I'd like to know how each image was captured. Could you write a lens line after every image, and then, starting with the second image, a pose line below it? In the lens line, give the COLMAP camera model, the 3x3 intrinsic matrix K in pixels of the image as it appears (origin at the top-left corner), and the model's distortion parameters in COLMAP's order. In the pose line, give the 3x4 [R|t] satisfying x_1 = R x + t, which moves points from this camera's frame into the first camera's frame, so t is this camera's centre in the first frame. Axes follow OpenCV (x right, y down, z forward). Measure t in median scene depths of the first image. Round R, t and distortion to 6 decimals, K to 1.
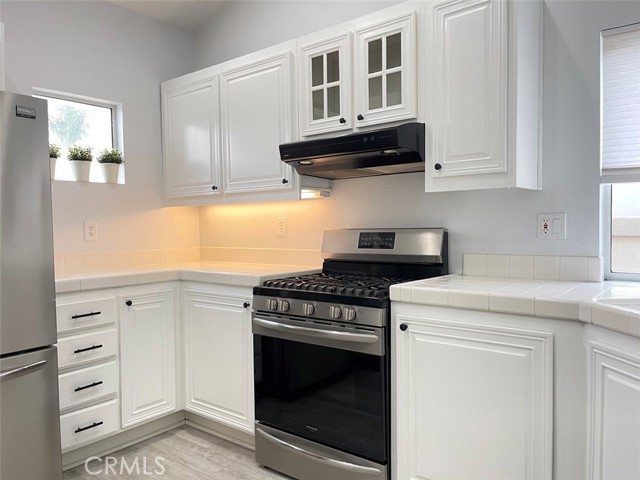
lens RADIAL K [[481.8, 0, 322.9], [0, 481.8, 241.5], [0, 0, 1]] dist [0.097043, -0.134665]
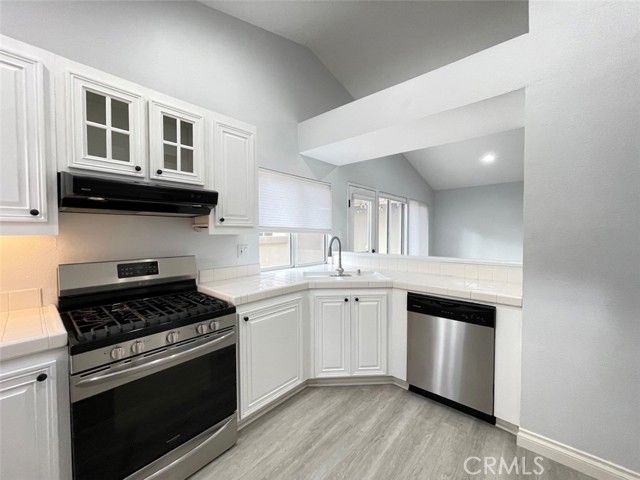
lens RADIAL K [[257.2, 0, 316.9], [0, 257.2, 239.8], [0, 0, 1]] dist [0.000149, 0.000324]
pose [[0.059702, -0.016892, 0.998073, -0.535710], [0.030343, 0.999425, 0.015100, -0.077327], [-0.997755, 0.029383, 0.060181, 0.542571]]
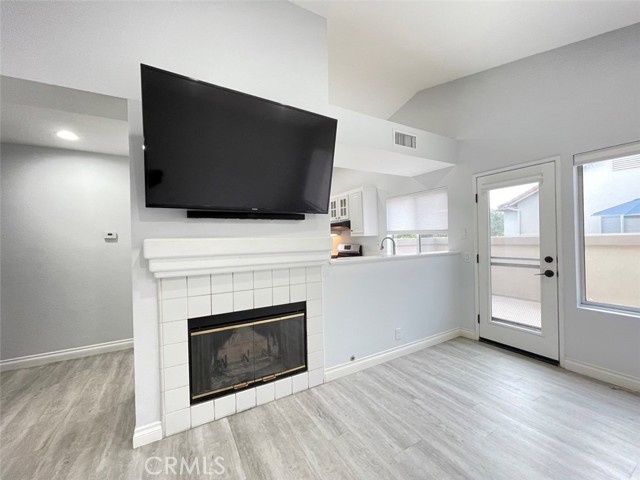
lens RADIAL K [[257.2, 0, 316.9], [0, 257.2, 239.8], [0, 0, 1]] dist [0.000149, 0.000324]
pose [[0.924665, -0.007236, -0.380713, 0.705639], [-0.000615, 0.999790, -0.020496, -0.025417], [0.380781, 0.019186, 0.924466, -1.044982]]
